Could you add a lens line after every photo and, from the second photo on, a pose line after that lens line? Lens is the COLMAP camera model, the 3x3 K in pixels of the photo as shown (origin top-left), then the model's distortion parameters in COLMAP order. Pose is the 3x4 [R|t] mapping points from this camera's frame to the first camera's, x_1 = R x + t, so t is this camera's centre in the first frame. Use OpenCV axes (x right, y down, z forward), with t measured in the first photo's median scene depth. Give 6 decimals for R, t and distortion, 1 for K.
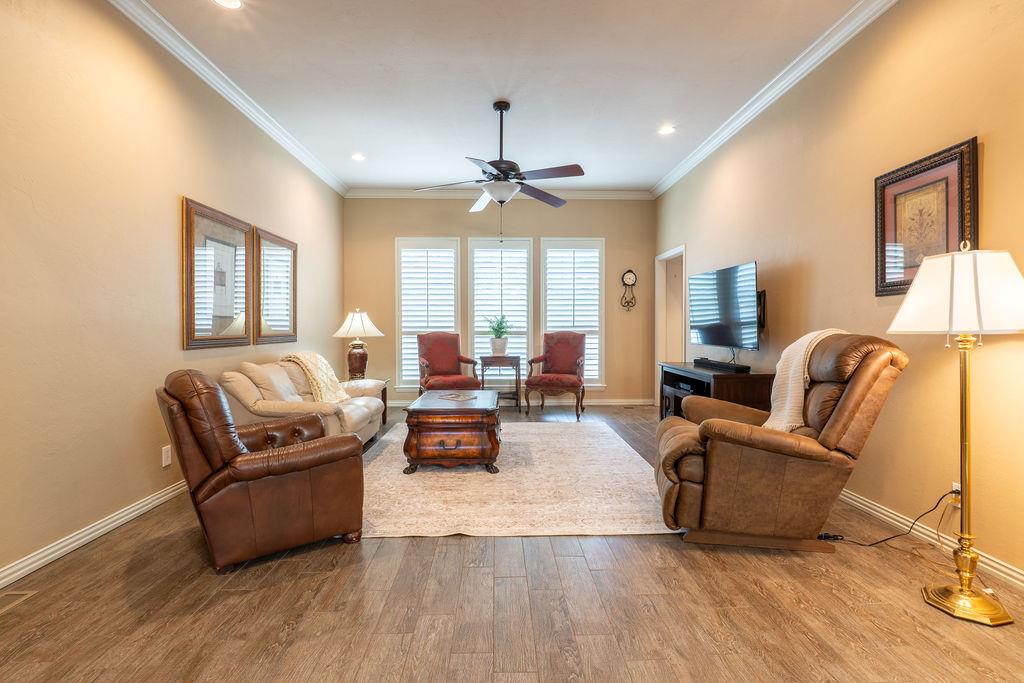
lens RADIAL K [[470.9, 0, 508.9], [0, 470.9, 333.4], [0, 0, 1]] dist [-0.013729, 0.000797]
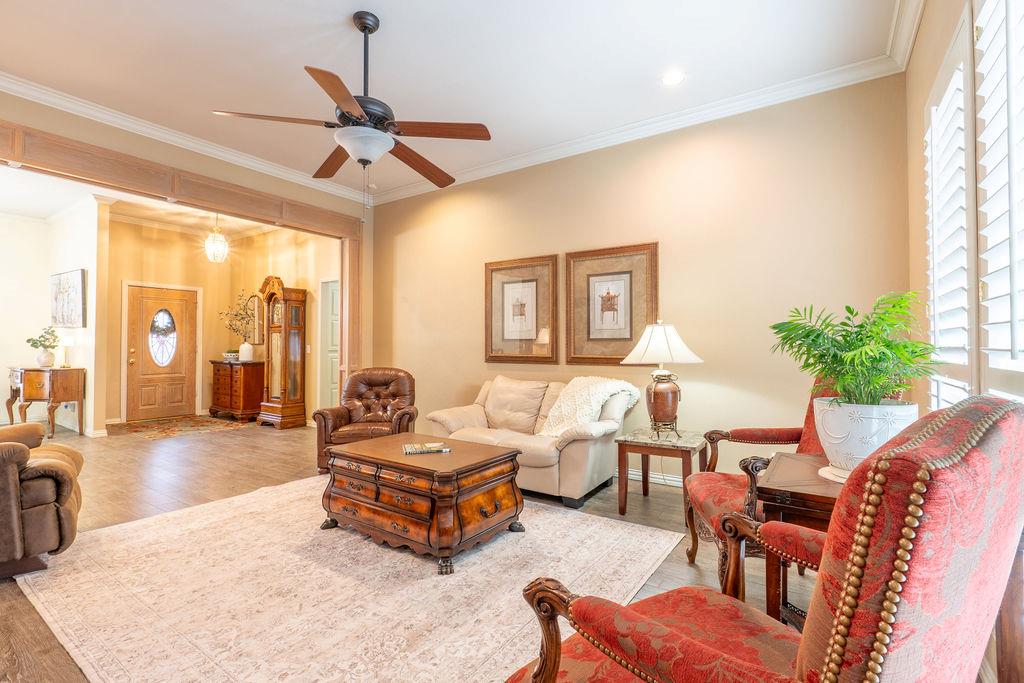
lens RADIAL K [[470.9, 0, 508.9], [0, 470.9, 333.4], [0, 0, 1]] dist [-0.013729, 0.000797]
pose [[-0.589014, -0.020206, -0.807870, 0.492269], [-0.009735, 0.999792, -0.017909, -0.032195], [0.808064, -0.002684, -0.589089, 1.944947]]
